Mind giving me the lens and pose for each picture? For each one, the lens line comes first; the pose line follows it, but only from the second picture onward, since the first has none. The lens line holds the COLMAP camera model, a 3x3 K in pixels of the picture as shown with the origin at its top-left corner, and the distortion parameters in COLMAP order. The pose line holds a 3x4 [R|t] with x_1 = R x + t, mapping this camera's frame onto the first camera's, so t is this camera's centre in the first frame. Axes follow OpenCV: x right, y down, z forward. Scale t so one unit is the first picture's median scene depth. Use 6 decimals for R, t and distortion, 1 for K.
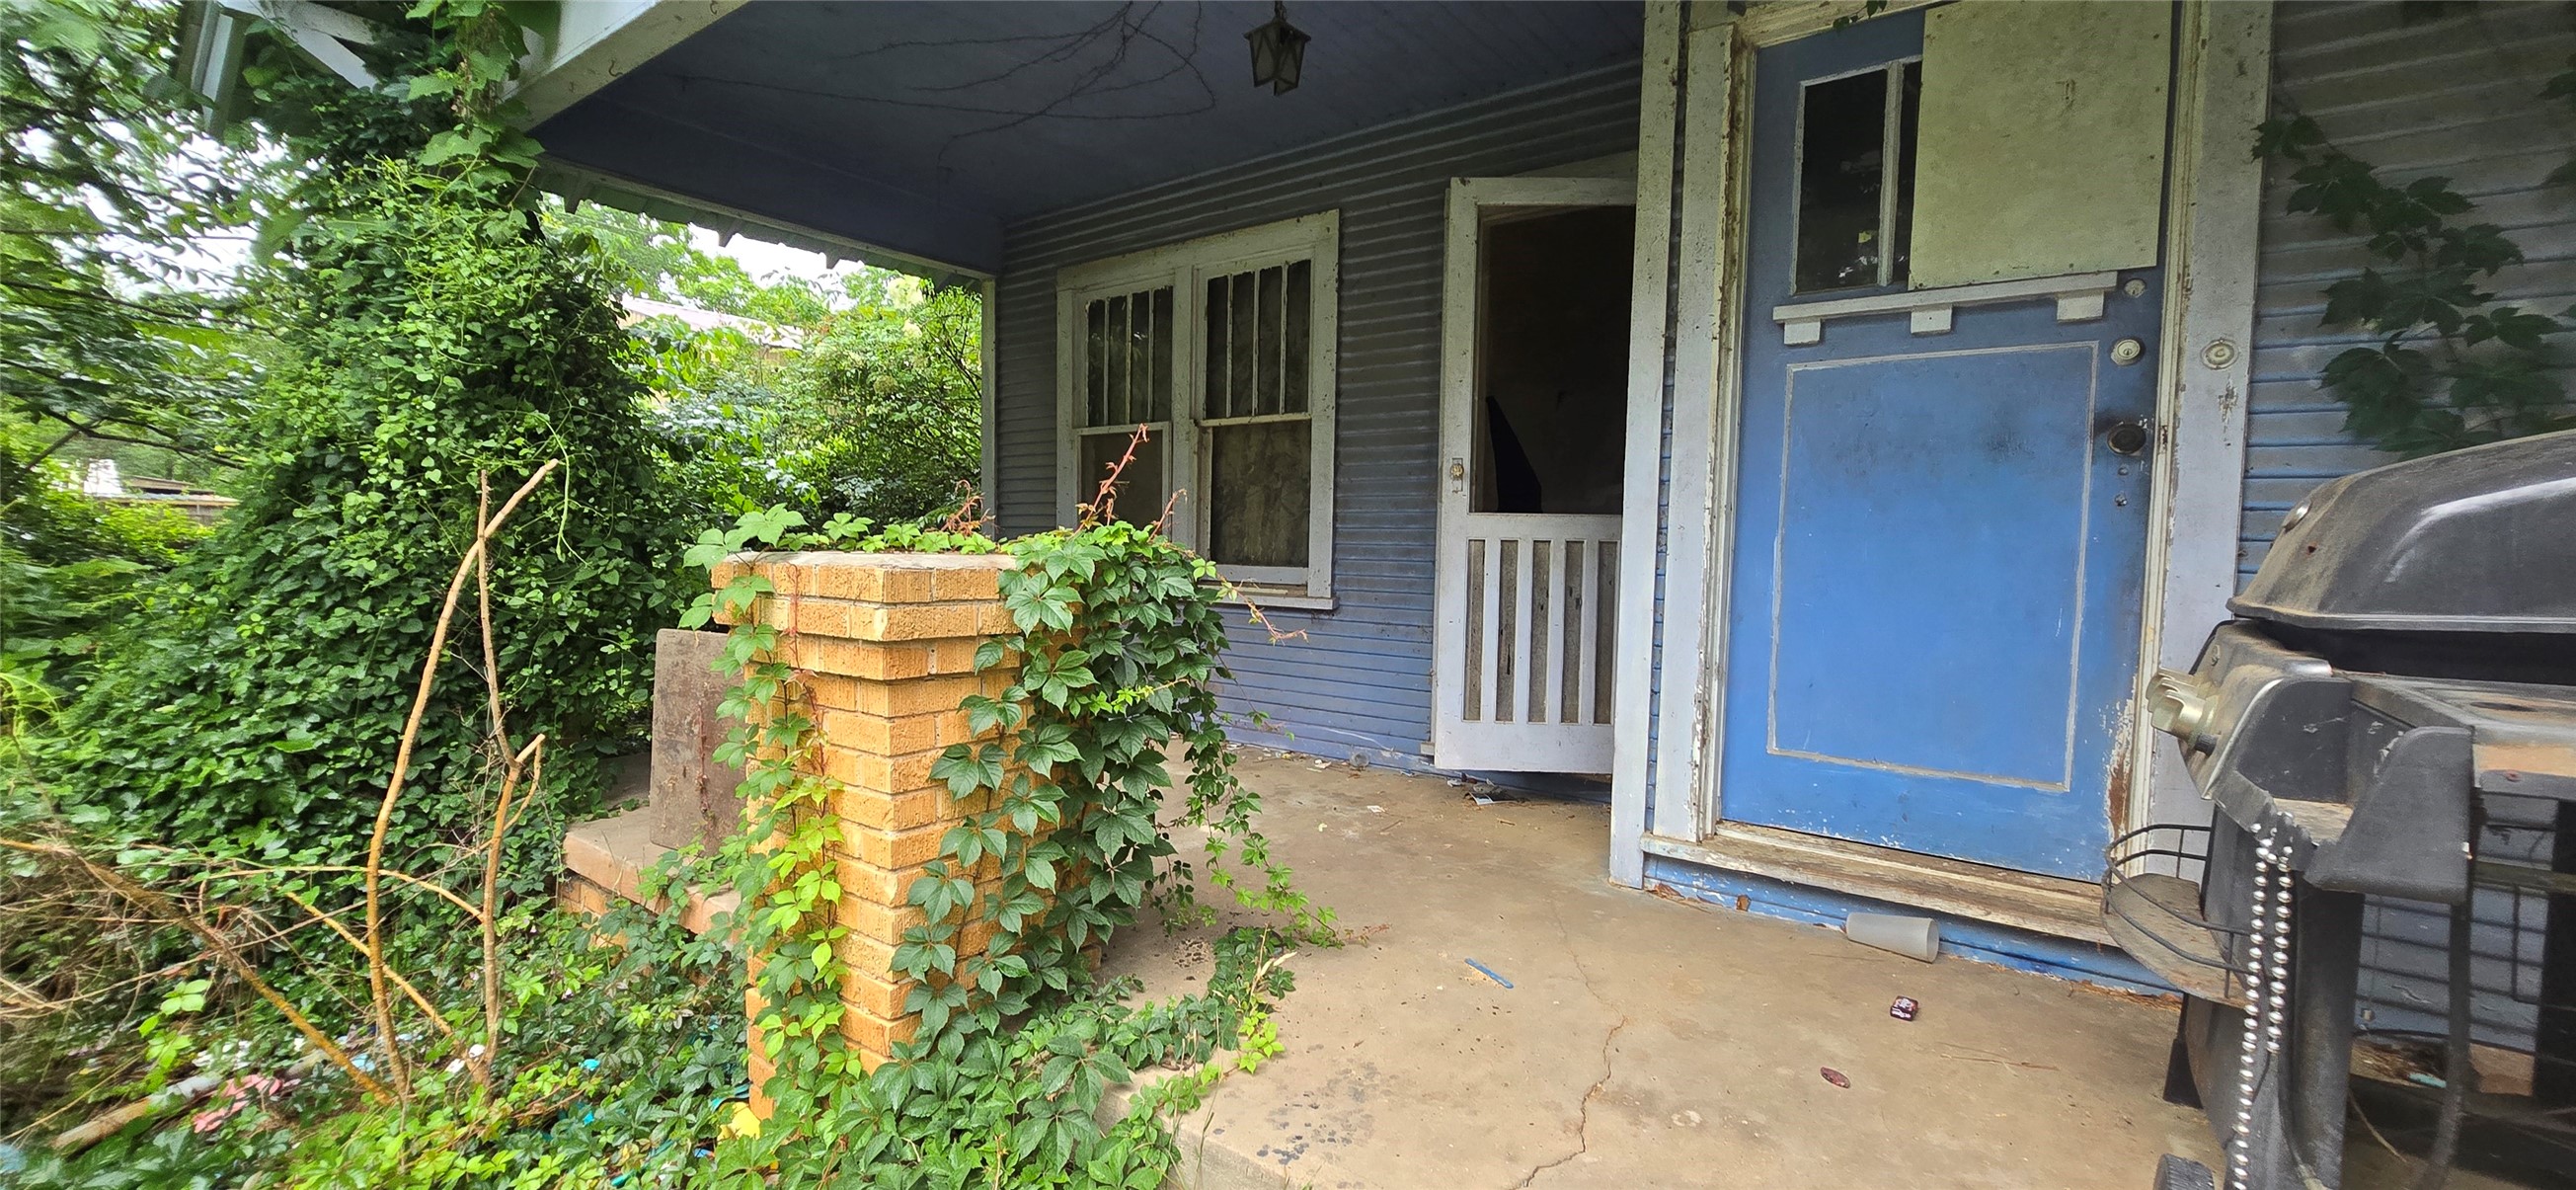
lens RADIAL K [[1059.7, 0, 1284.7], [0, 1059.7, 609.8], [0, 0, 1]] dist [-0.008749, 0.002666]
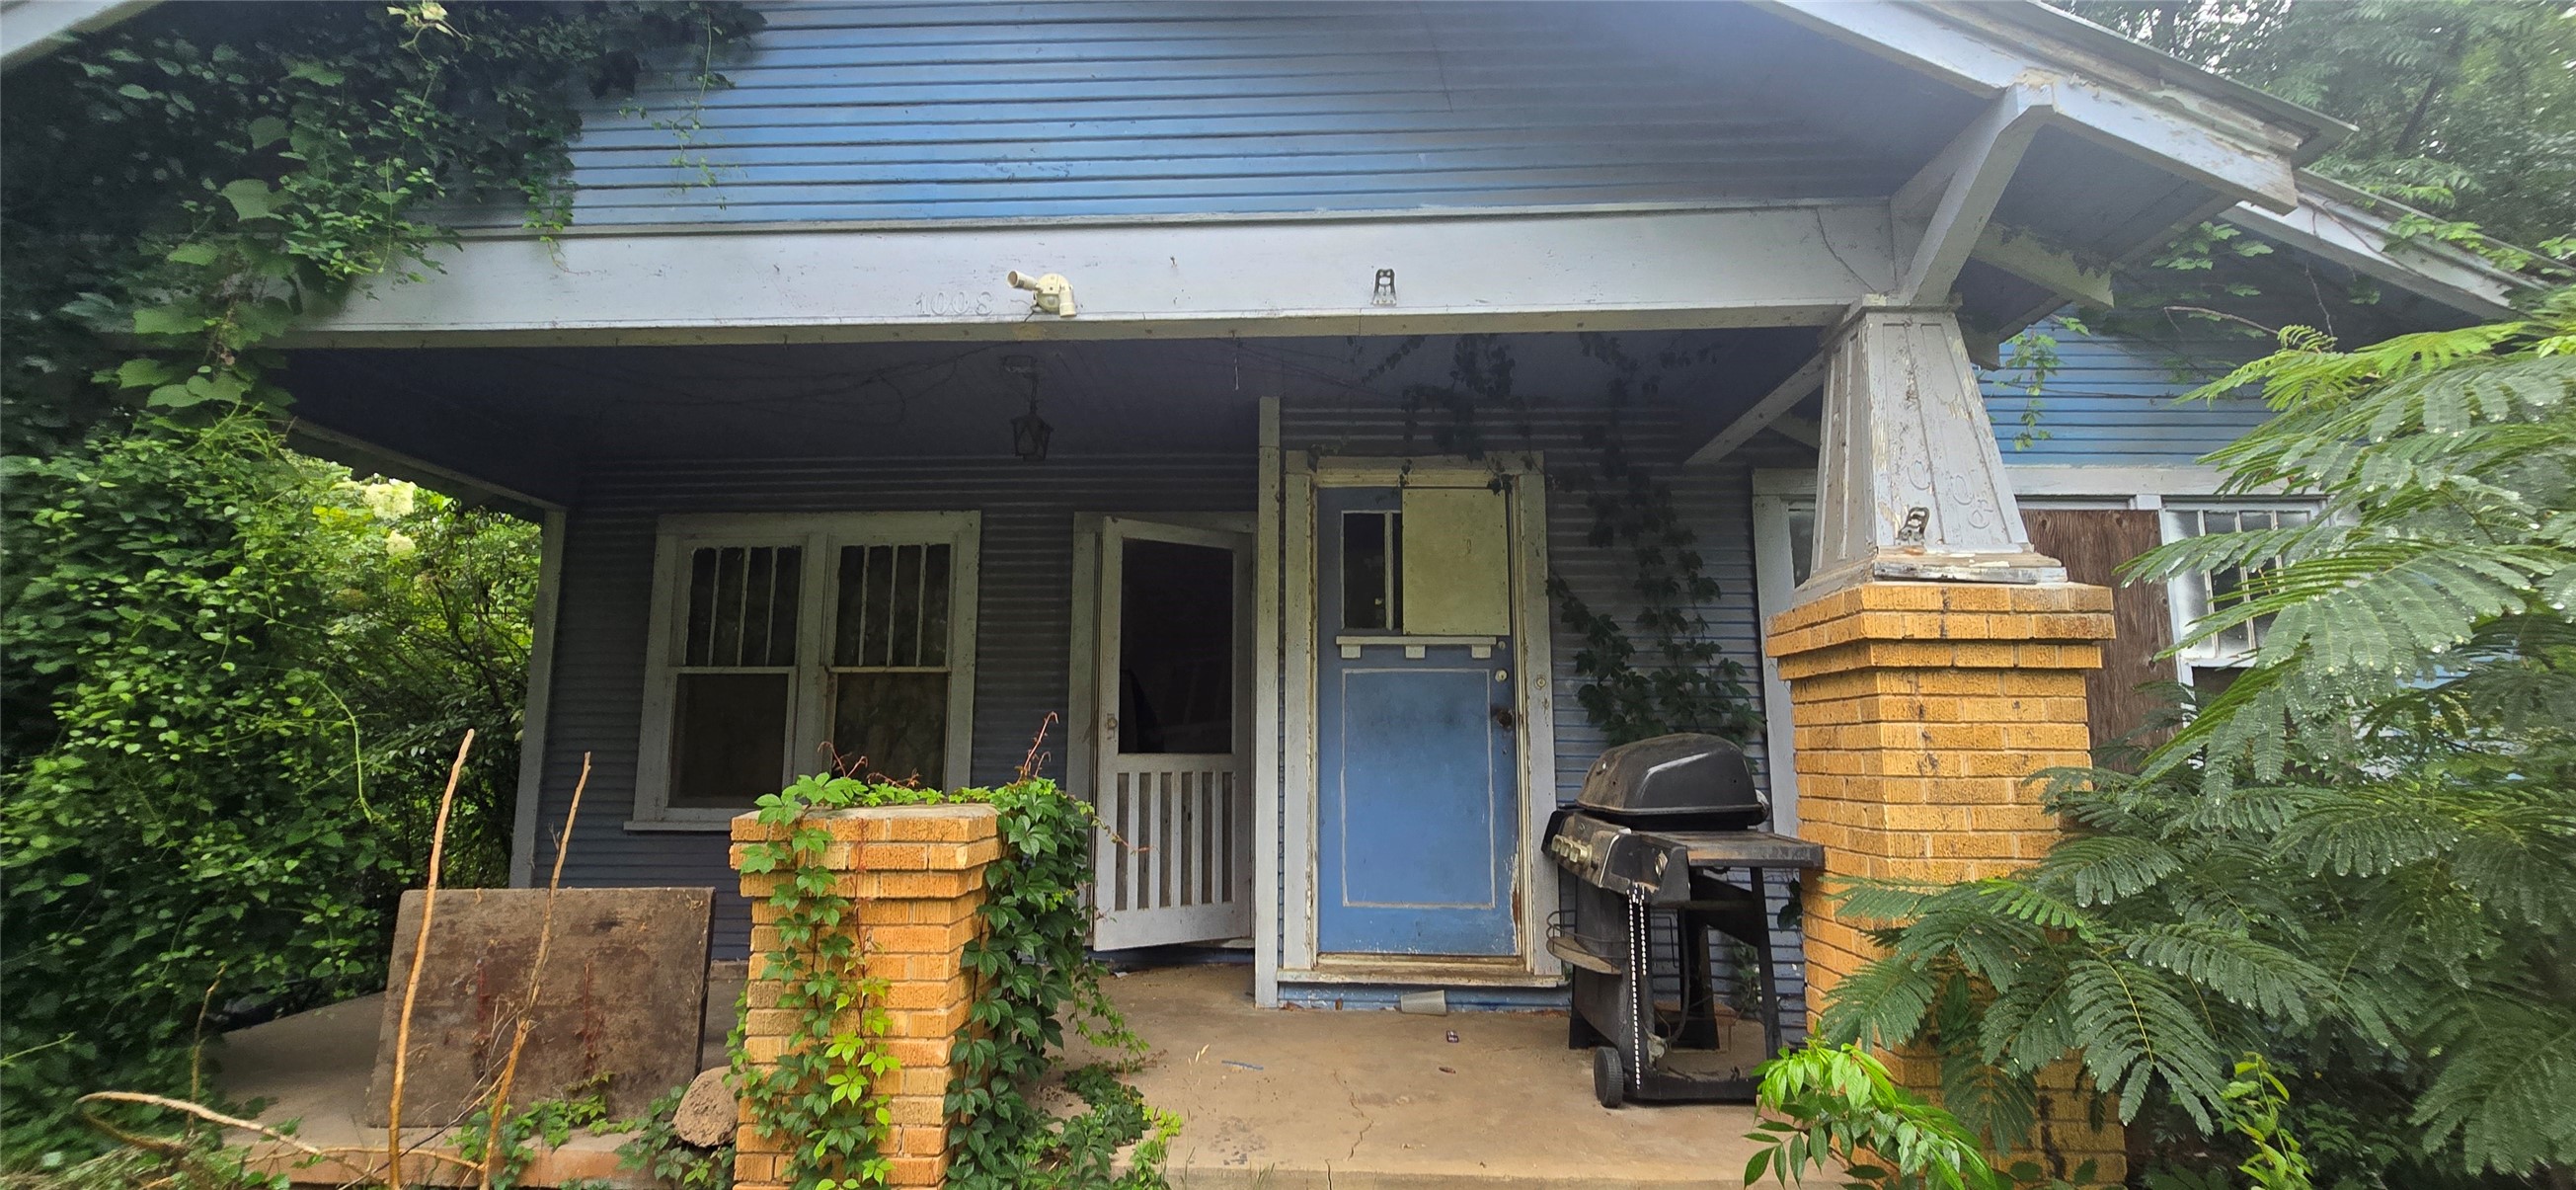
lens RADIAL K [[1059.7, 0, 1284.7], [0, 1059.7, 609.8], [0, 0, 1]] dist [-0.008749, 0.002666]
pose [[0.817599, 0.062010, 0.572440, -0.571472], [0.049368, 0.982973, -0.176991, -0.027355], [-0.573668, 0.172968, 0.800617, -0.323399]]
